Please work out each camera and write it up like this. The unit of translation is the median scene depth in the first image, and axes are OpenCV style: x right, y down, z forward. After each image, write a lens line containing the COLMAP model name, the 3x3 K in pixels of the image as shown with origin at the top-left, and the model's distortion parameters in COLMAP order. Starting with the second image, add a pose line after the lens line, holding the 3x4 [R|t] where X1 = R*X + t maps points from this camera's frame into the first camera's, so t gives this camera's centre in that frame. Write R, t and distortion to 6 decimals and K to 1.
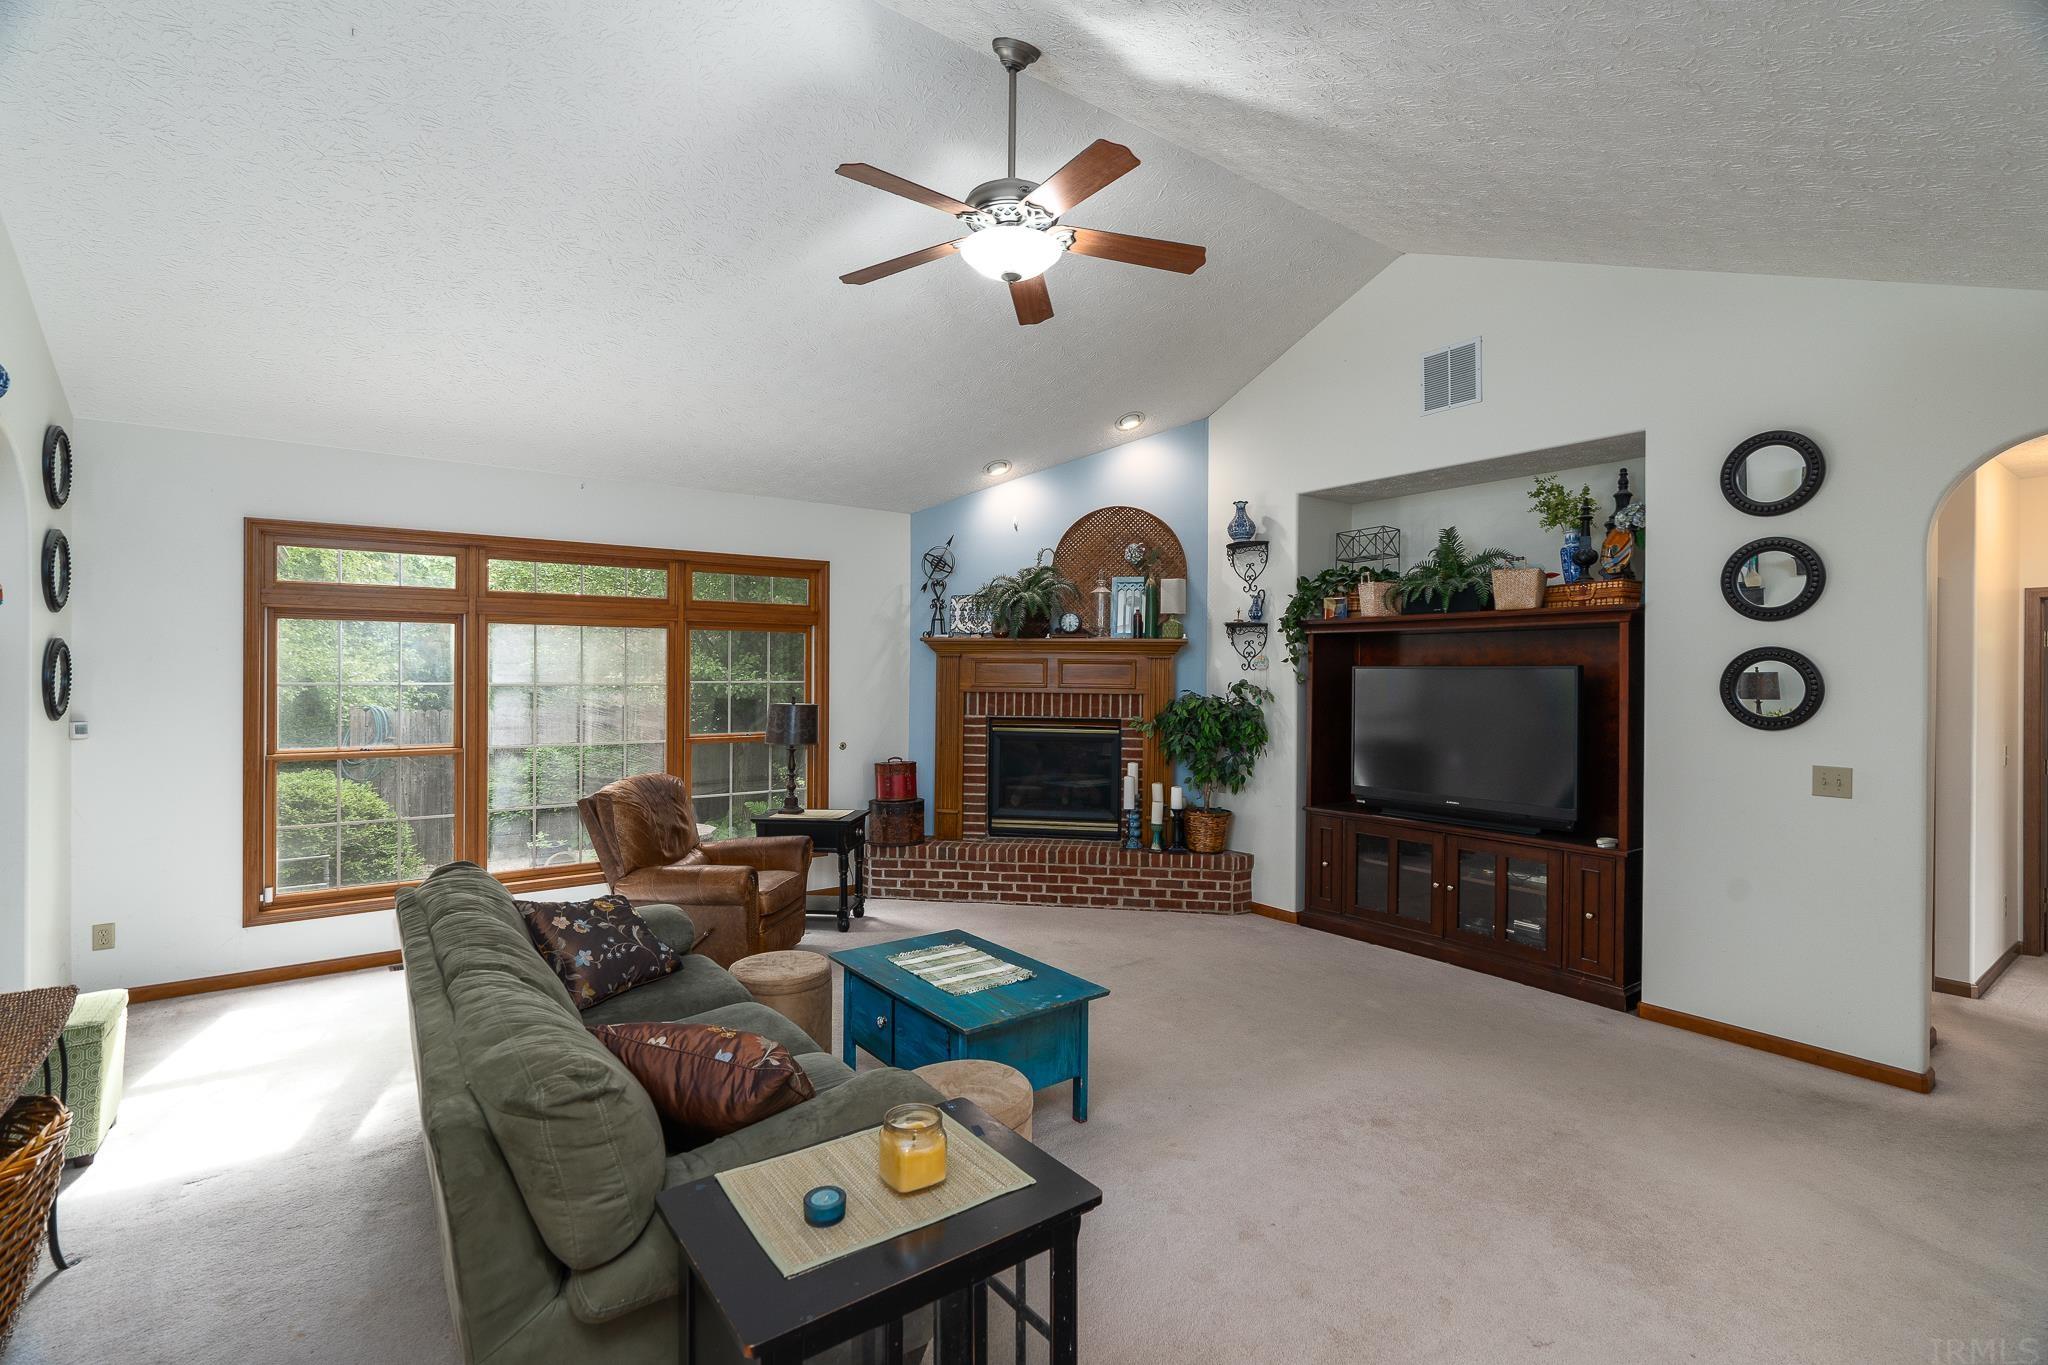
lens RADIAL K [[902.2, 0, 1029.0], [0, 902.2, 686.9], [0, 0, 1]] dist [-0.016431, -0.000250]
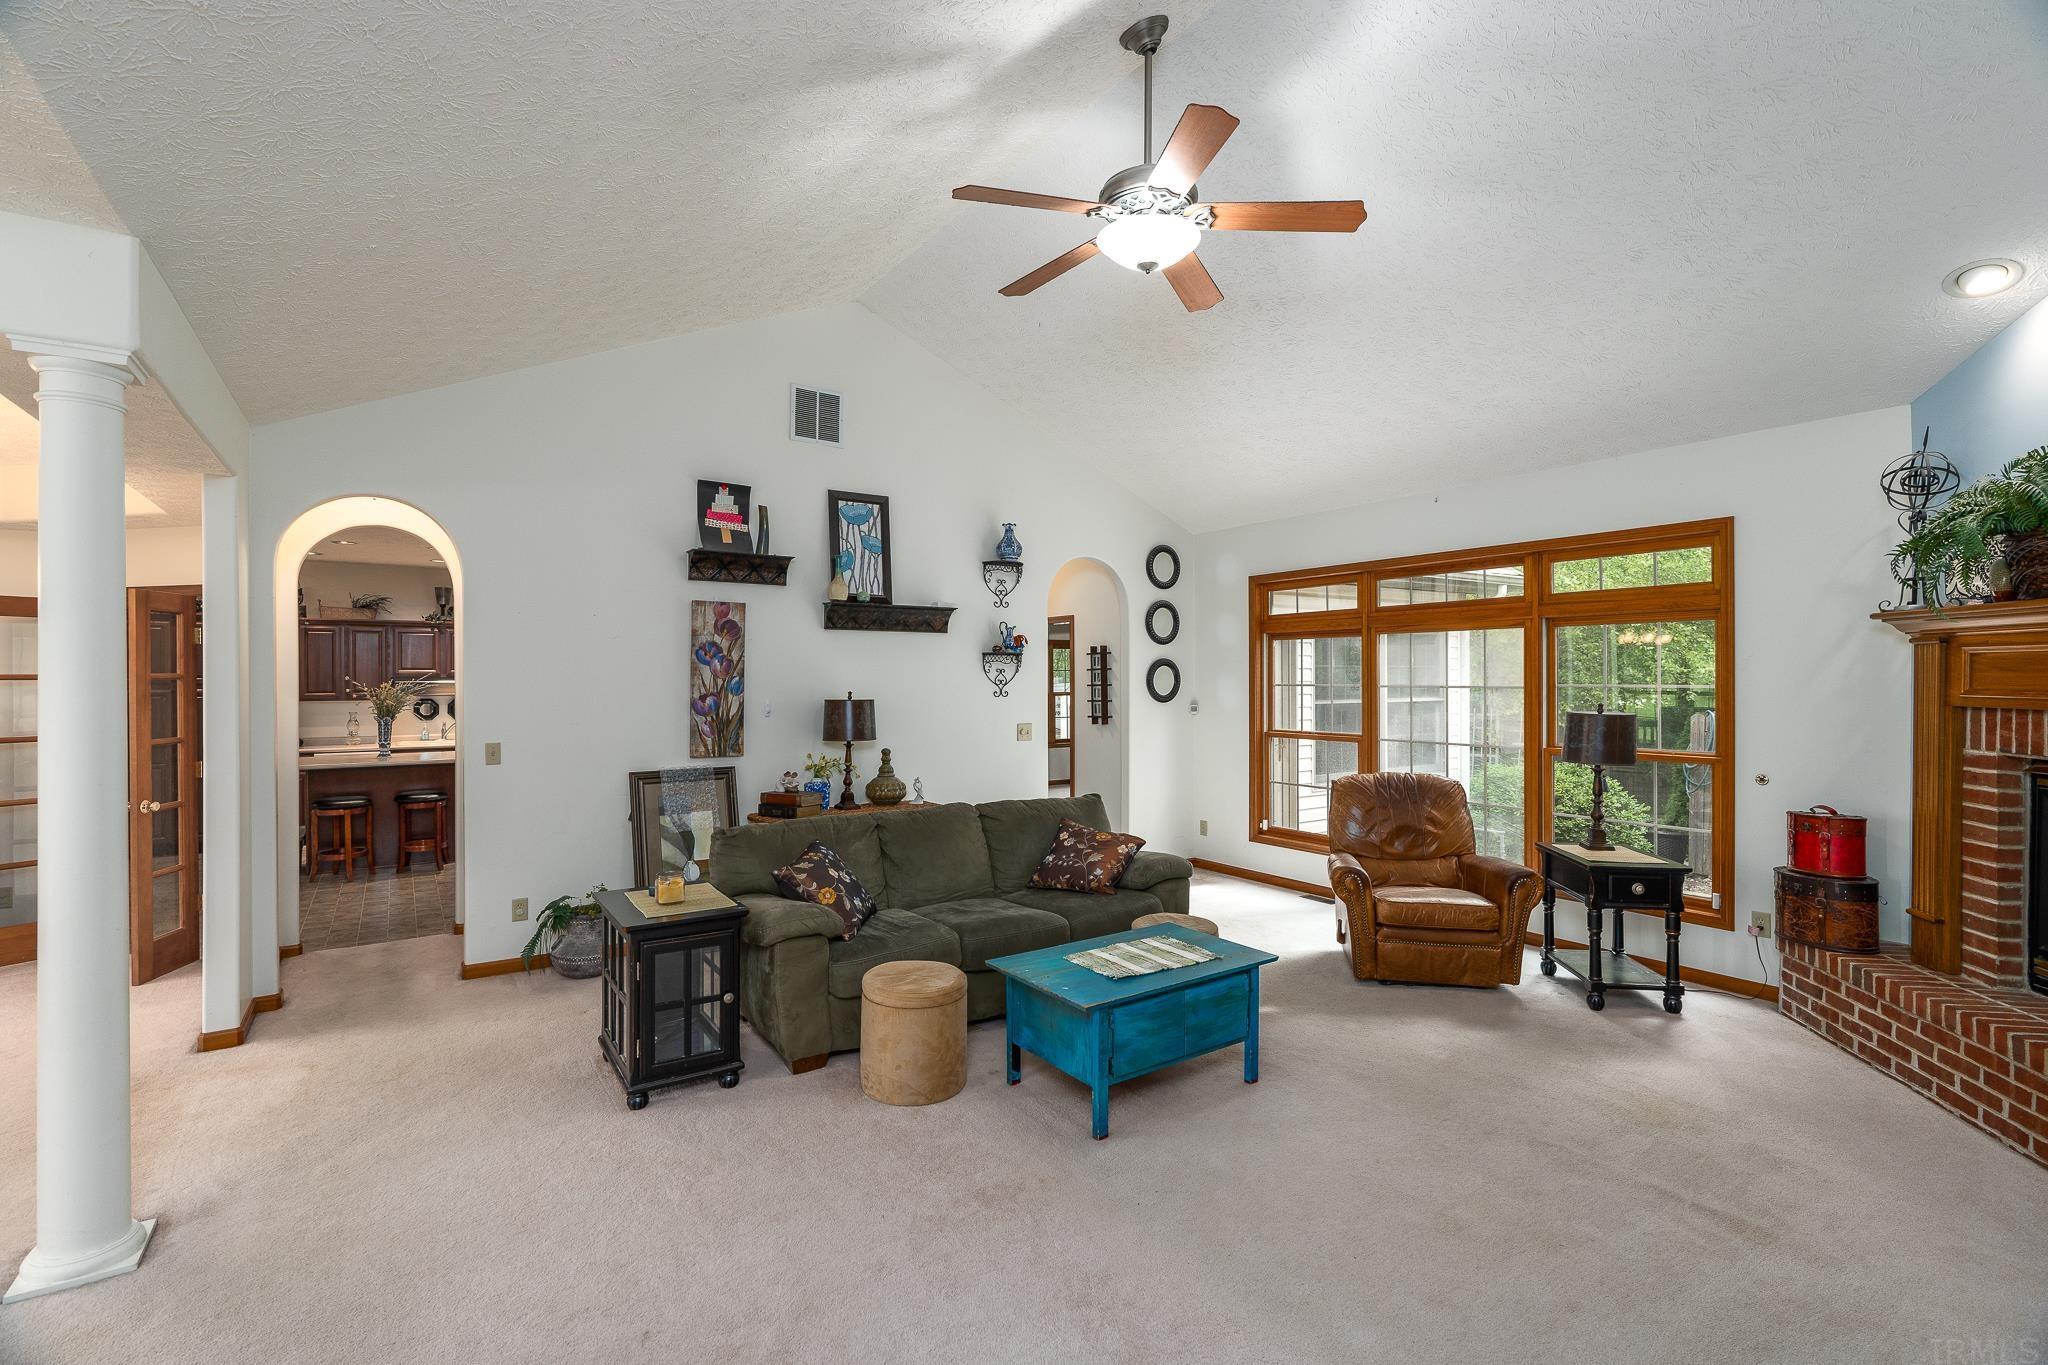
lens RADIAL K [[902.2, 0, 982.6], [0, 902.2, 683.0], [0, 0, 1]] dist [-0.016431, -0.000250]
pose [[-0.070886, 0.004454, -0.997475, 0.578462], [-0.004220, 0.999980, 0.004765, -0.009756], [0.997476, 0.004547, -0.070865, 0.514840]]
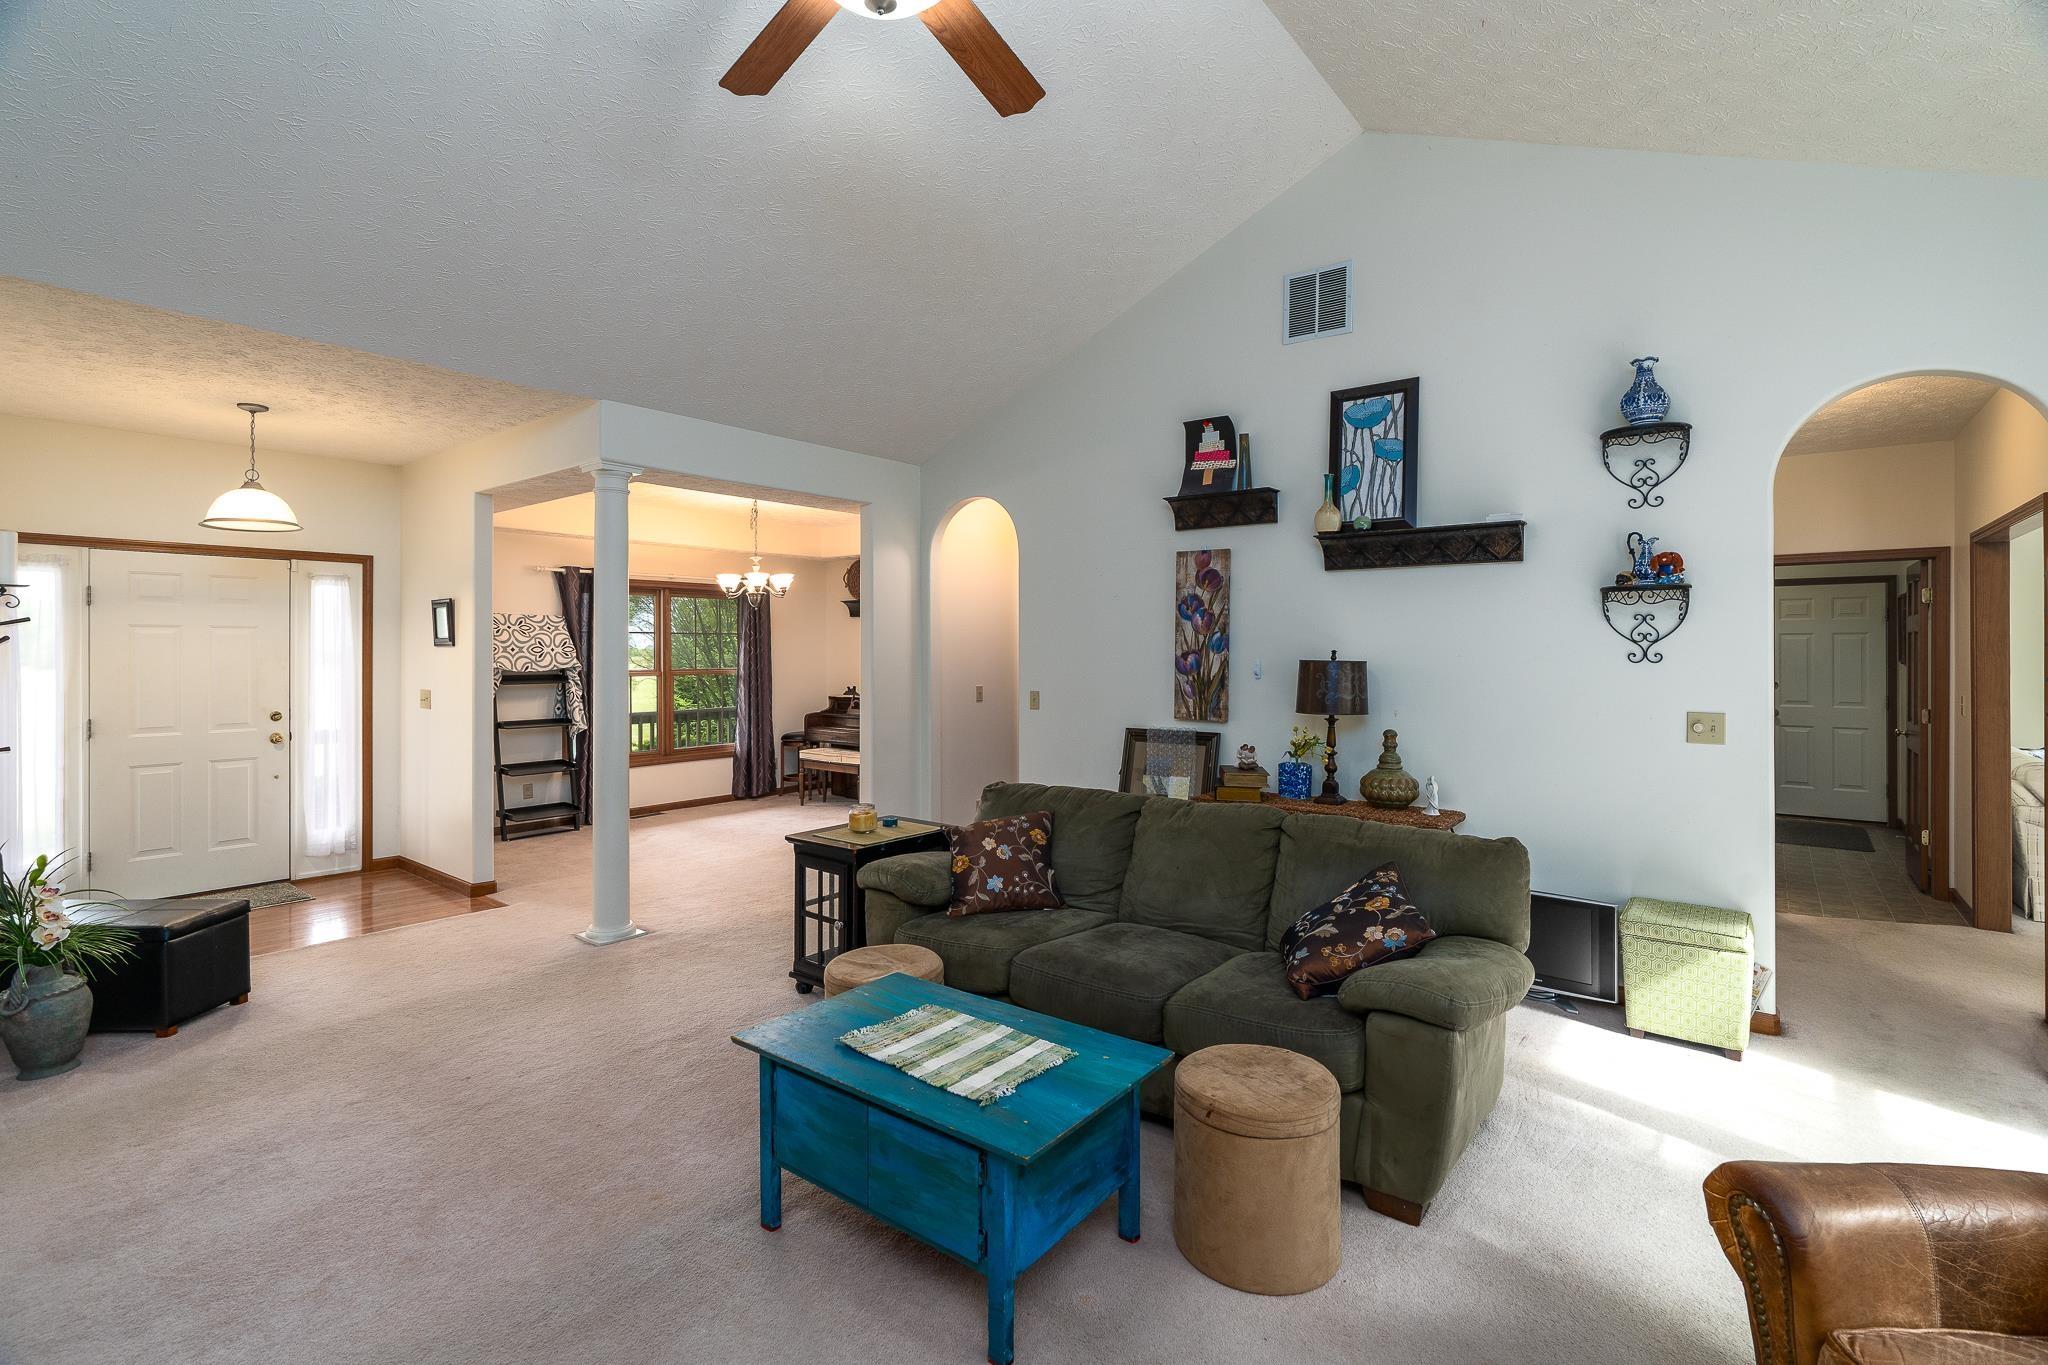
lens RADIAL K [[902.2, 0, 1035.9], [0, 902.2, 650.2], [0, 0, 1]] dist [-0.016431, -0.000250]
pose [[-0.959551, -0.004069, -0.281506, 0.032528], [-0.005278, 0.999980, 0.003536, 0.004386], [0.281485, 0.004879, -0.959553, 0.969153]]
